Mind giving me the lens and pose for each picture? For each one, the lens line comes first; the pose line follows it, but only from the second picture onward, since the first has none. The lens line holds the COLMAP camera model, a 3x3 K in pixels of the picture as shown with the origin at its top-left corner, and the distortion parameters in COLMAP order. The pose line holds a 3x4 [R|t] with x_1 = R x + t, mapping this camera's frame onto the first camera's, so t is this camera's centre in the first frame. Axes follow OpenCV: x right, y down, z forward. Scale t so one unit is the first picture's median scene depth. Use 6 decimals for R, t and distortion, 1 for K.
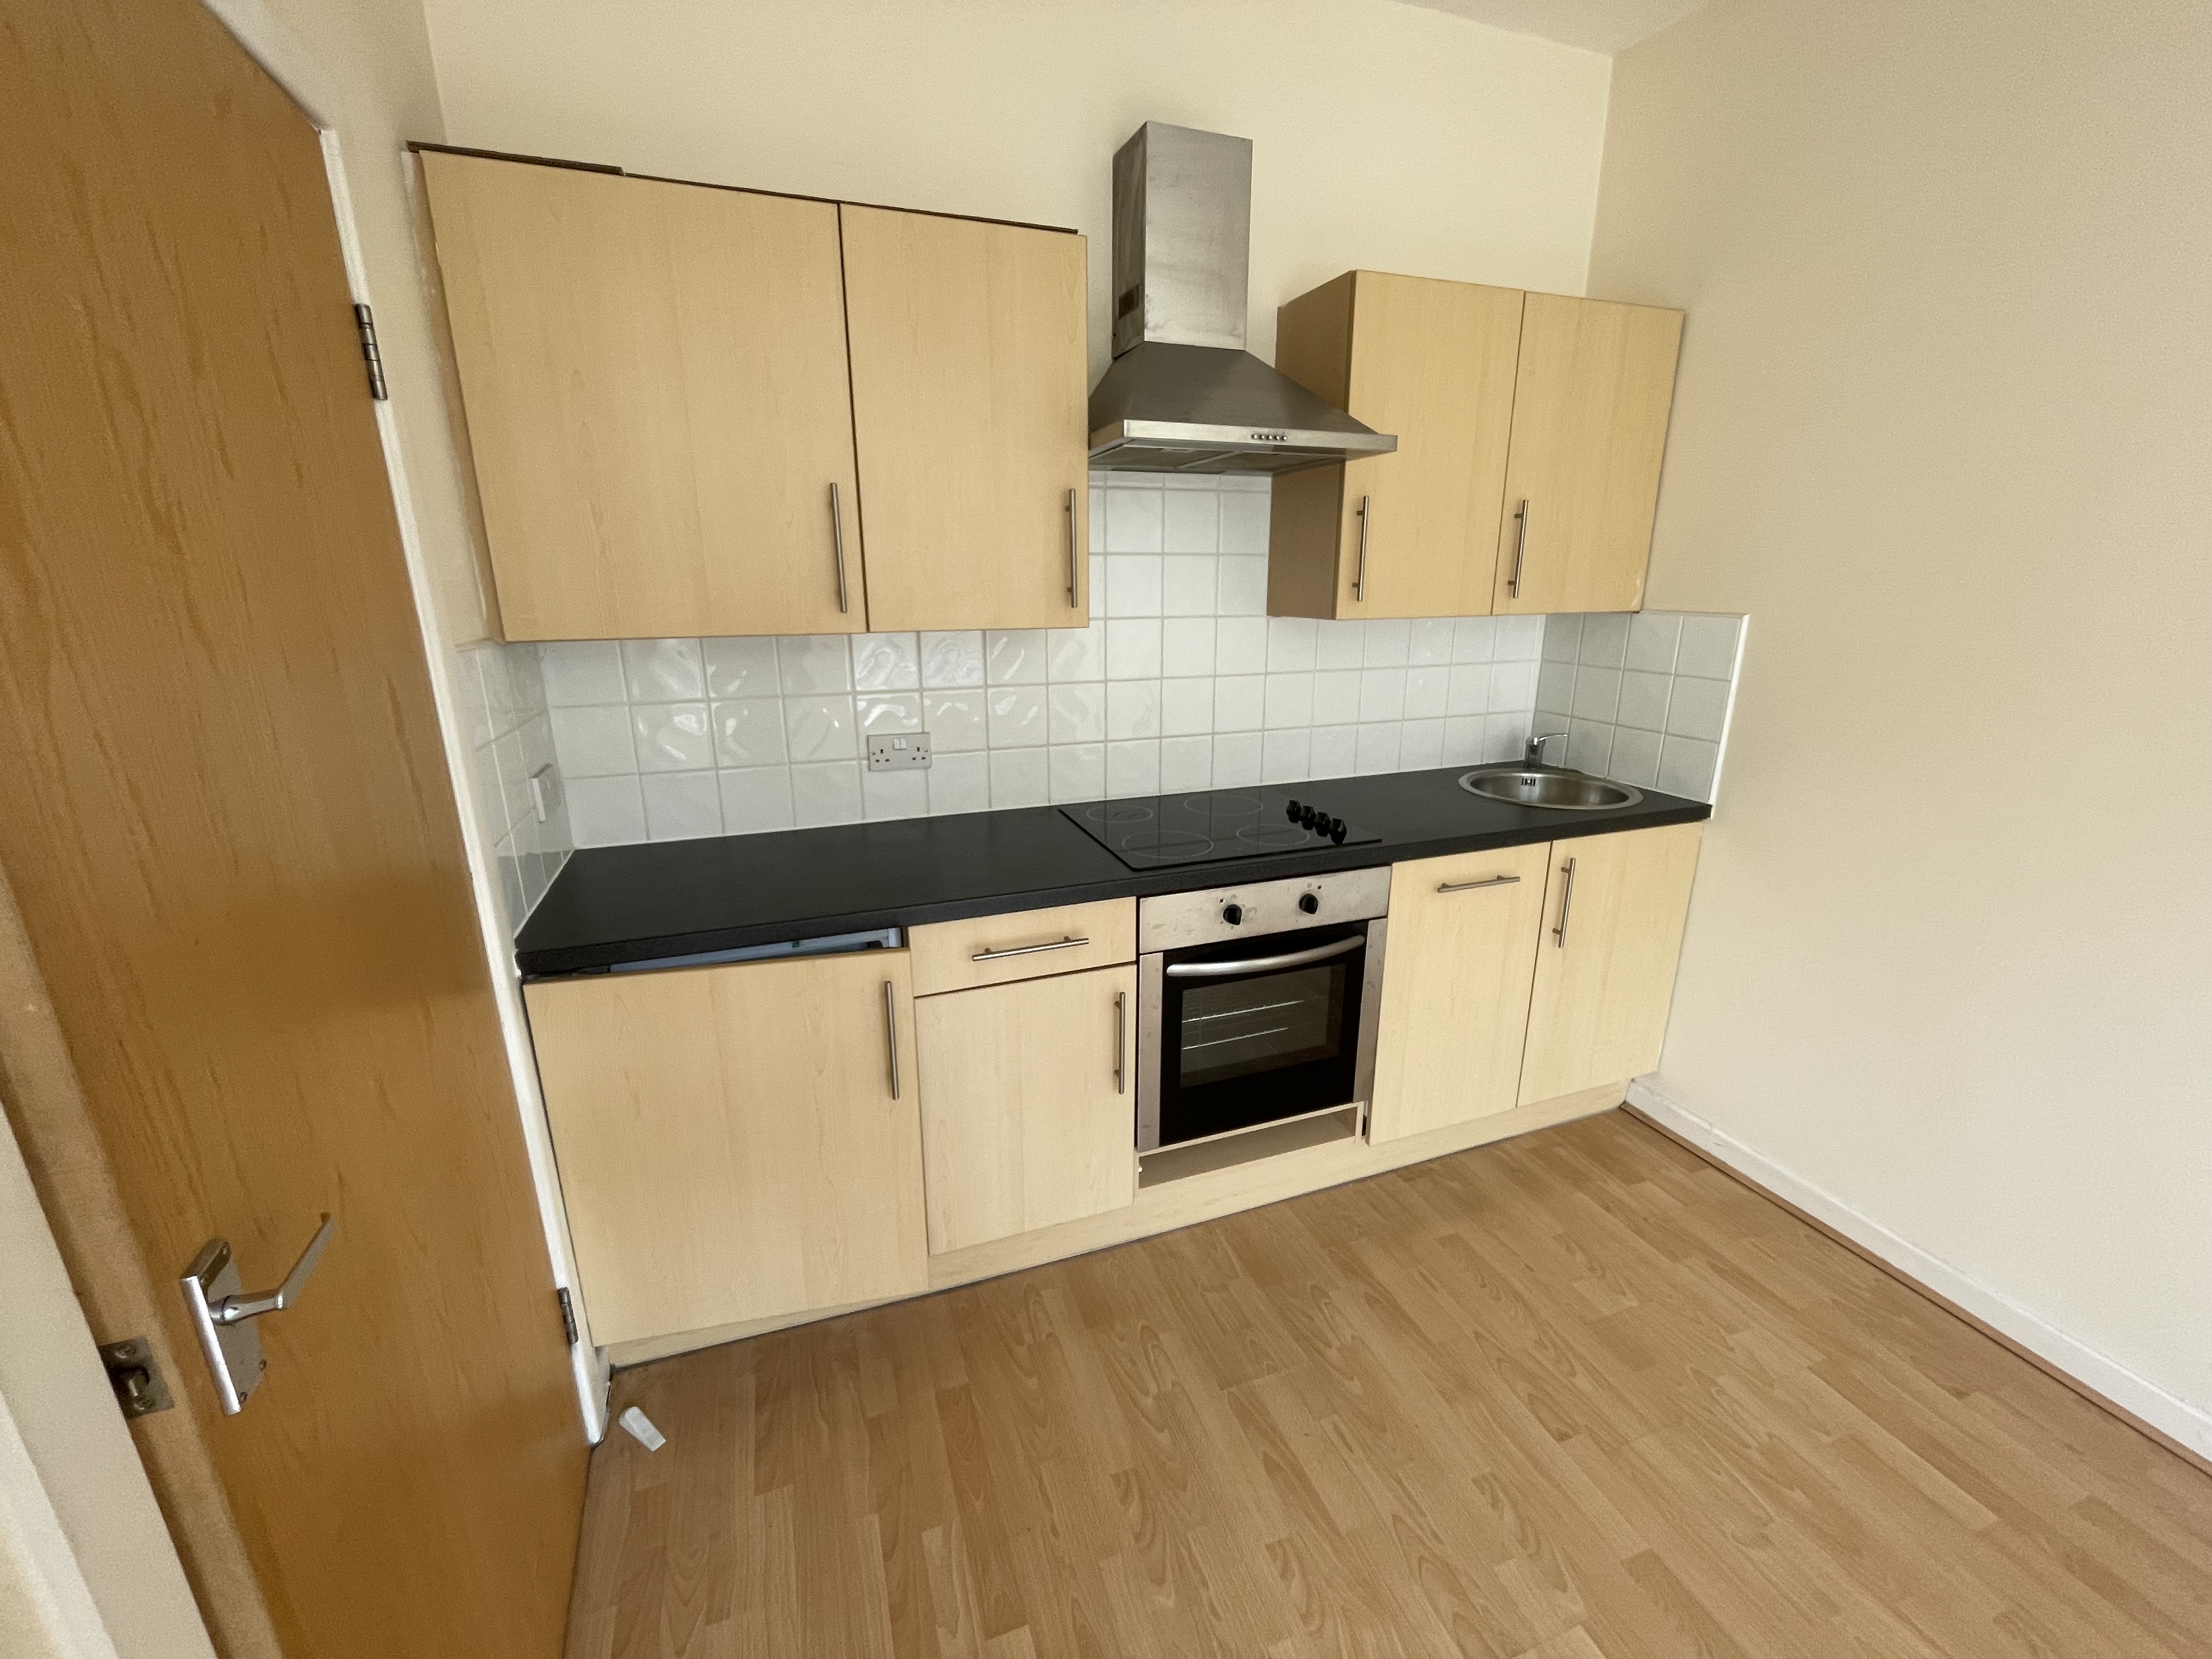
lens RADIAL K [[906.9, 0, 1106.0], [0, 906.9, 829.5], [0, 0, 1]] dist [-0.002300, -0.000429]
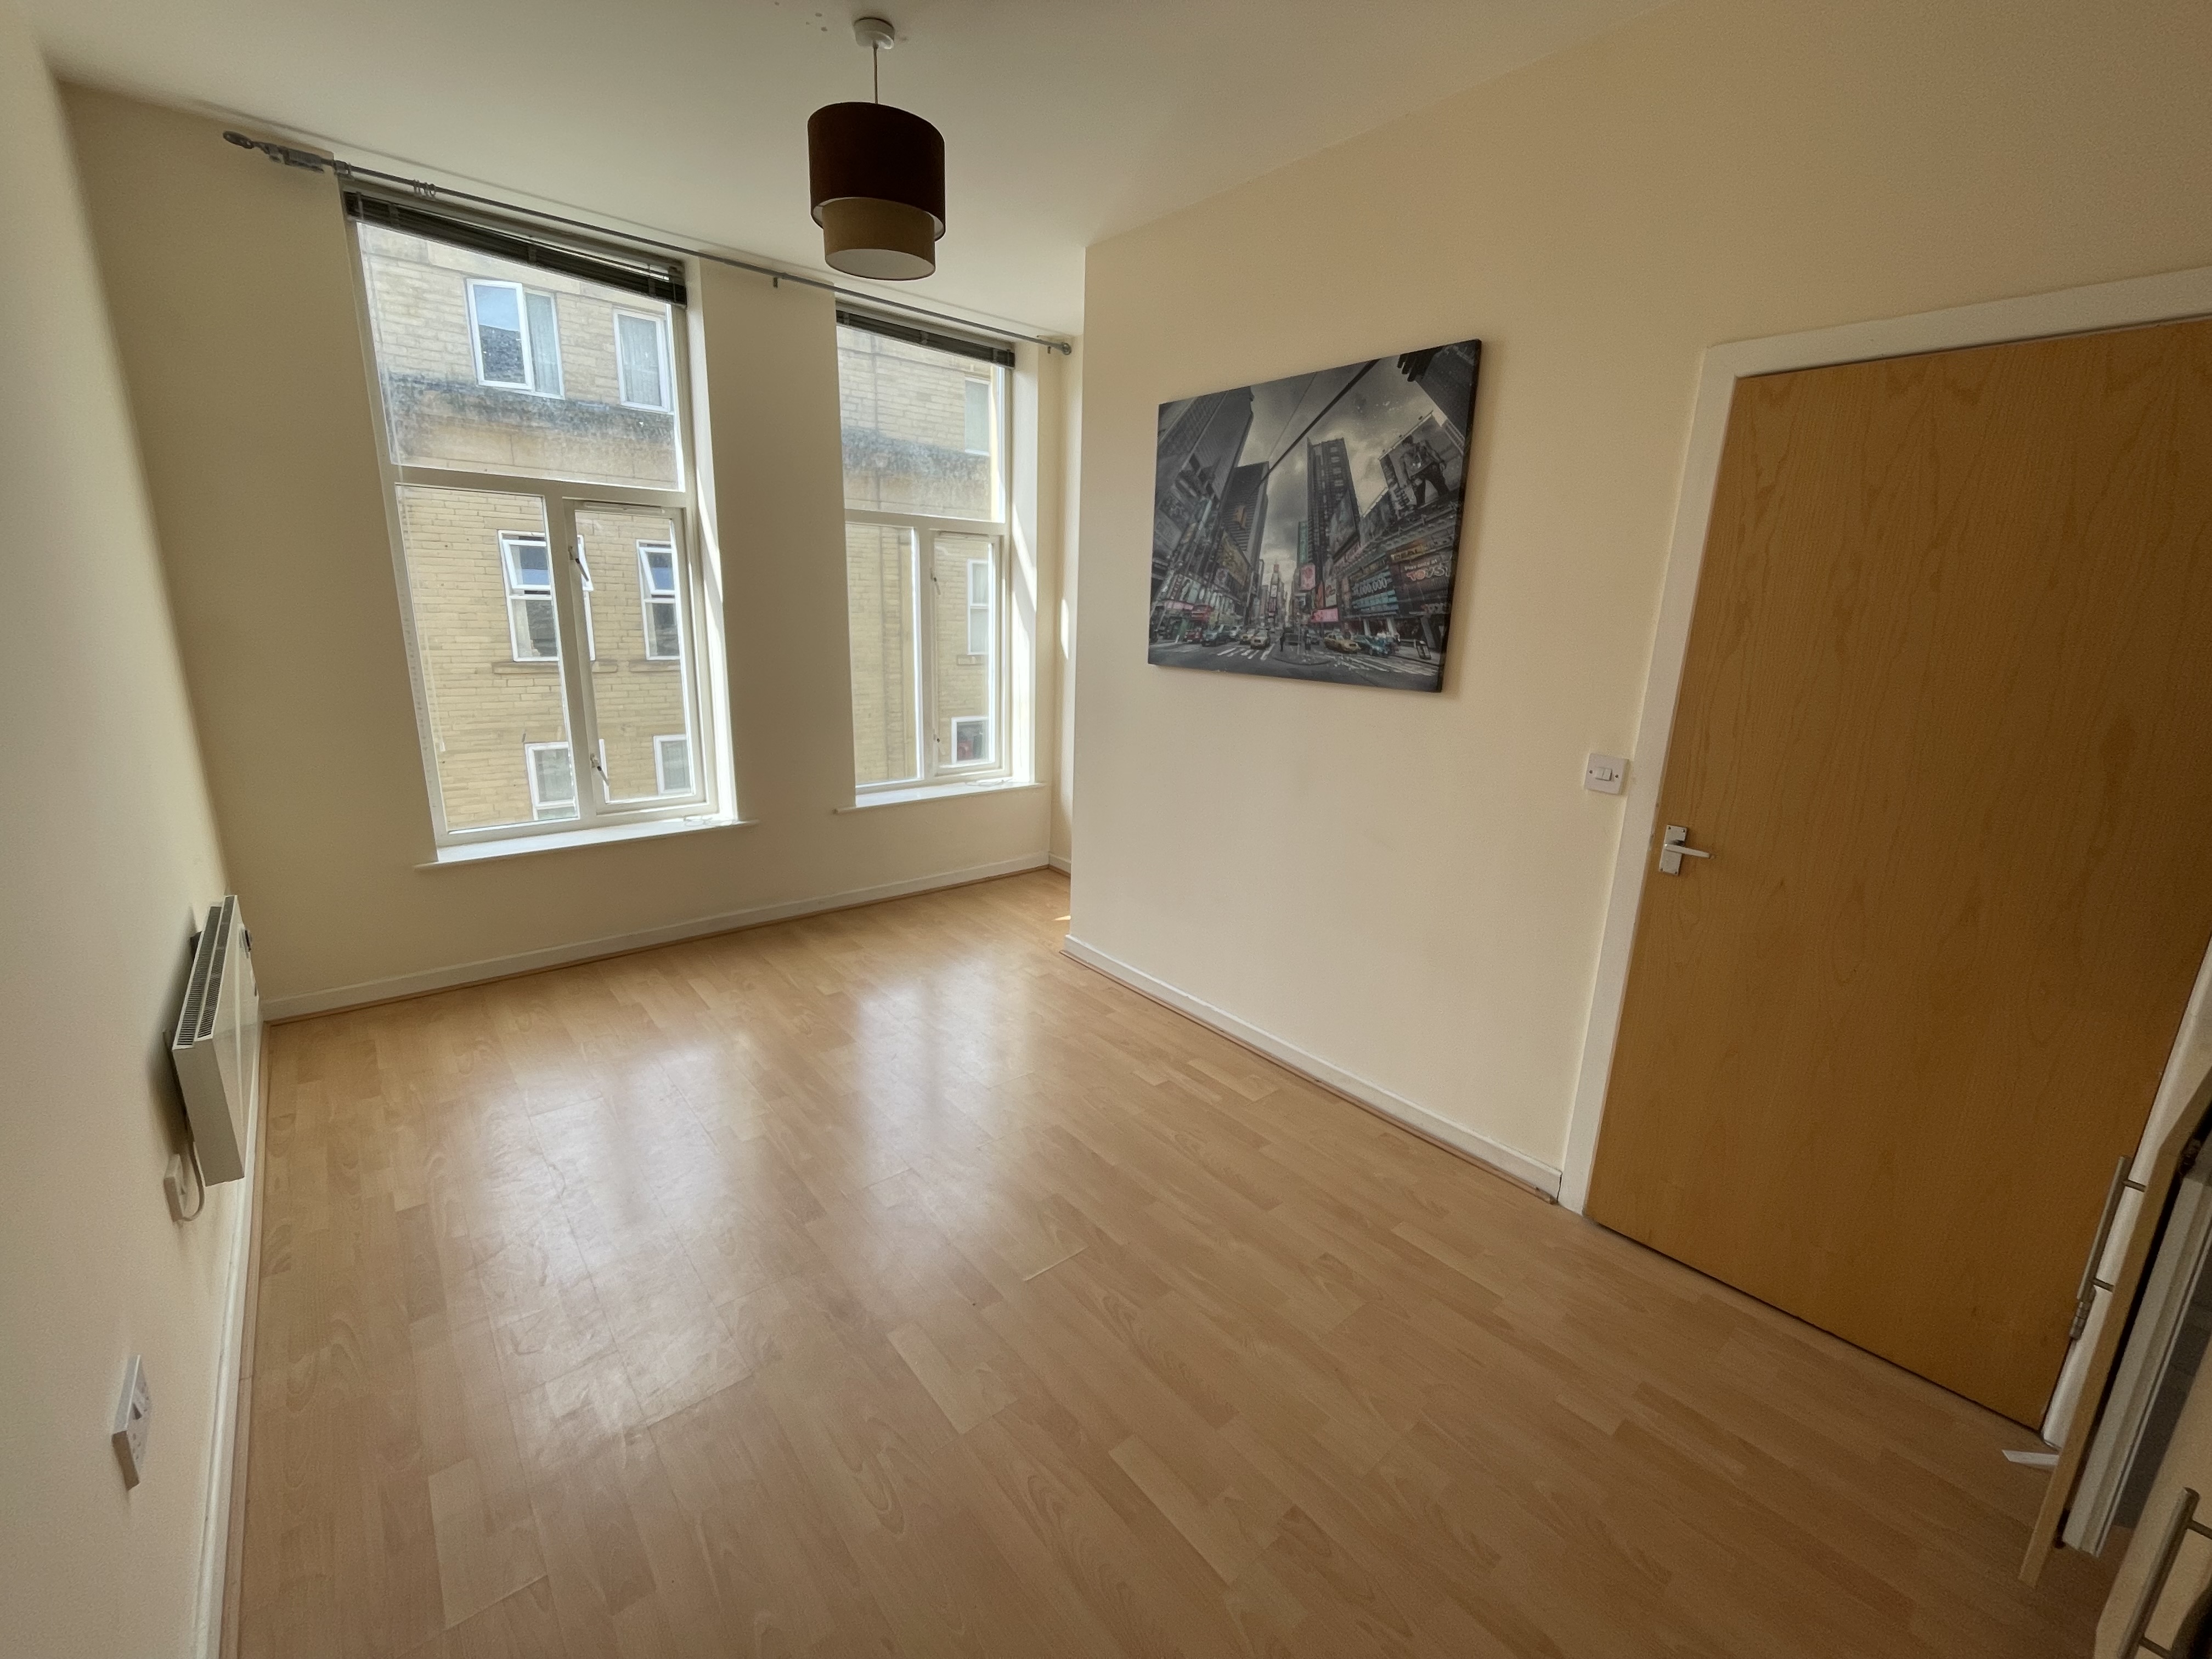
lens RADIAL K [[906.9, 0, 1106.0], [0, 906.9, 829.5], [0, 0, 1]] dist [-0.002300, -0.000429]
pose [[-0.938565, 0.062092, -0.339472, 0.708930], [-0.119669, 0.864089, 0.488907, -0.299638], [0.323691, 0.499495, -0.803572, 0.999258]]
